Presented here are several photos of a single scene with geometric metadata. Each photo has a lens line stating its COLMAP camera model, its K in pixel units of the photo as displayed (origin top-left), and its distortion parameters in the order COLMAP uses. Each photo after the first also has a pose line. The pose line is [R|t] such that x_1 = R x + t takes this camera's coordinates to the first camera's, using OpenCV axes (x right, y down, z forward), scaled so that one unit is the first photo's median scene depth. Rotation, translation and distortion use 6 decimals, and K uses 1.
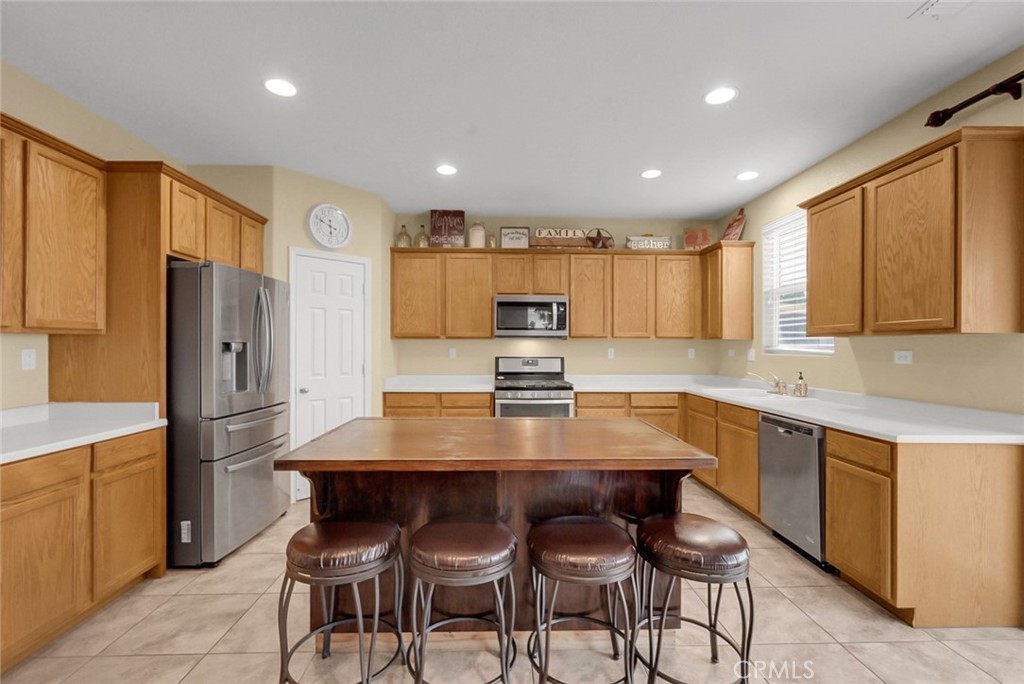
lens RADIAL K [[447.9, 0, 512.6], [0, 447.9, 343.9], [0, 0, 1]] dist [-0.003816, 0.000064]
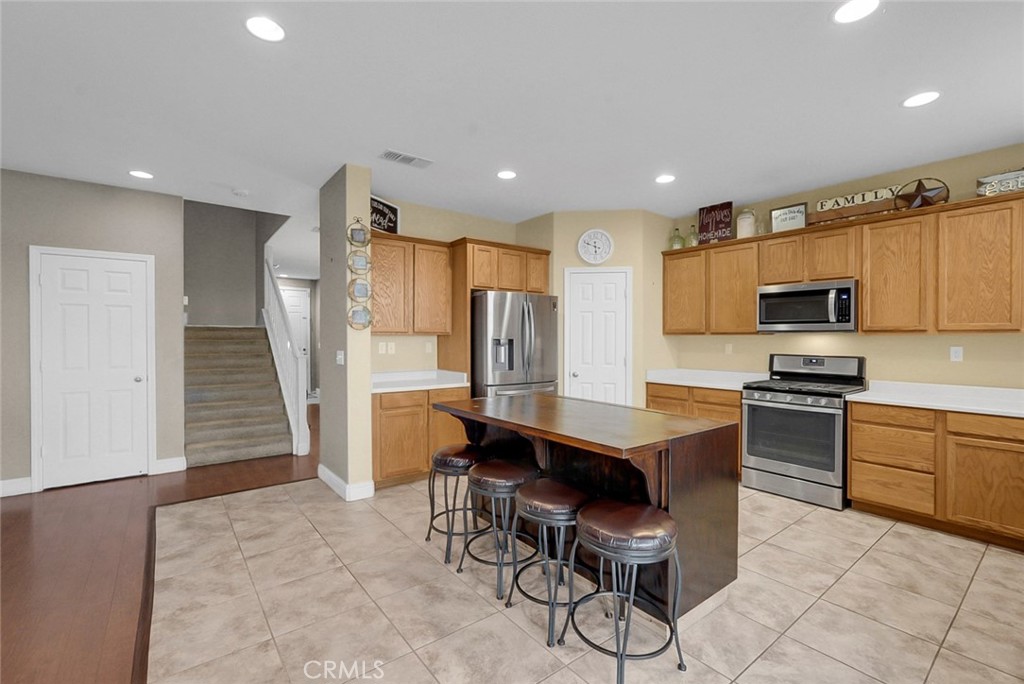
lens RADIAL K [[447.9, 0, 513.5], [0, 447.9, 340.9], [0, 0, 1]] dist [-0.003816, 0.000064]
pose [[0.591528, 0.004983, -0.806269, 0.399359], [0.000713, 0.999977, 0.006704, -0.004093], [0.806284, -0.004541, 0.591511, 0.052509]]
